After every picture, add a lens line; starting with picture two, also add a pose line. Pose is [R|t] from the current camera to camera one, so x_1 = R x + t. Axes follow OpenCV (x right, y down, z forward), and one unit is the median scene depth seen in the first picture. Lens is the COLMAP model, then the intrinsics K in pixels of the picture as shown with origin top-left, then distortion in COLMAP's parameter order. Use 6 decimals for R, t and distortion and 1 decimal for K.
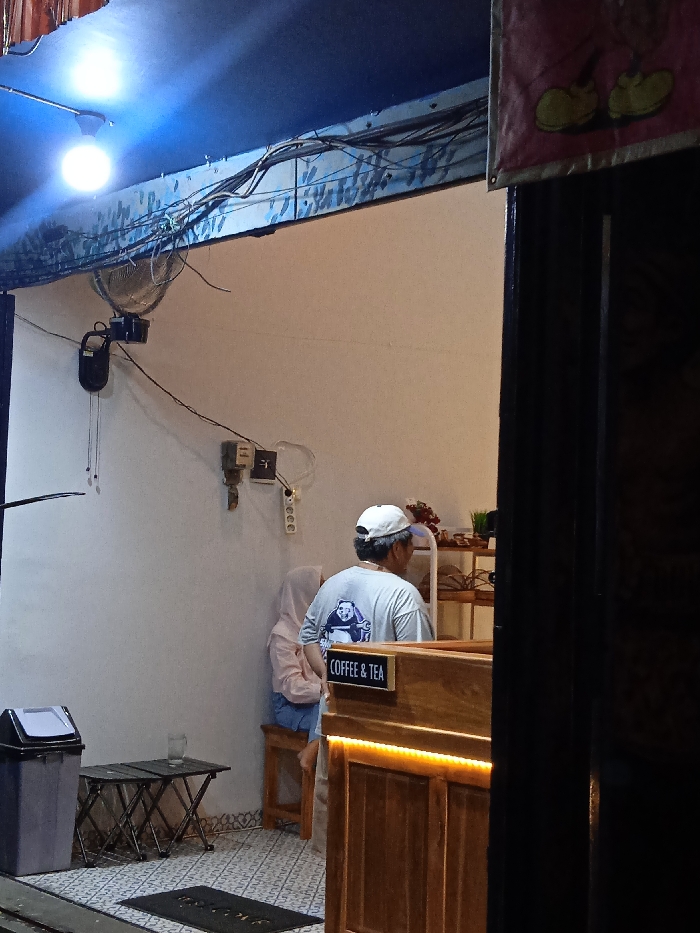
lens RADIAL K [[768.6, 0, 249.7], [0, 768.6, 406.1], [0, 0, 1]] dist [0.069921, -0.088902]
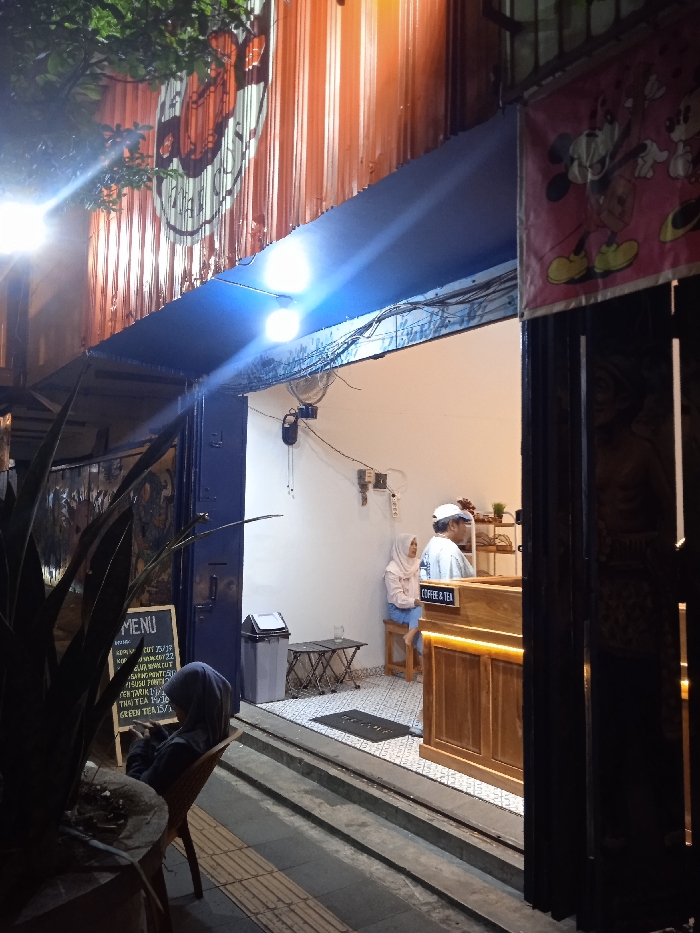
lens RADIAL K [[777.2, 0, 350.0], [0, 777.2, 466.5], [0, 0, 1]] dist [0.055167, -0.090060]
pose [[0.994706, -0.029508, -0.098430, 0.124444], [0.026609, 0.999176, -0.030635, 0.090745], [0.099253, 0.027853, 0.994672, -0.841460]]
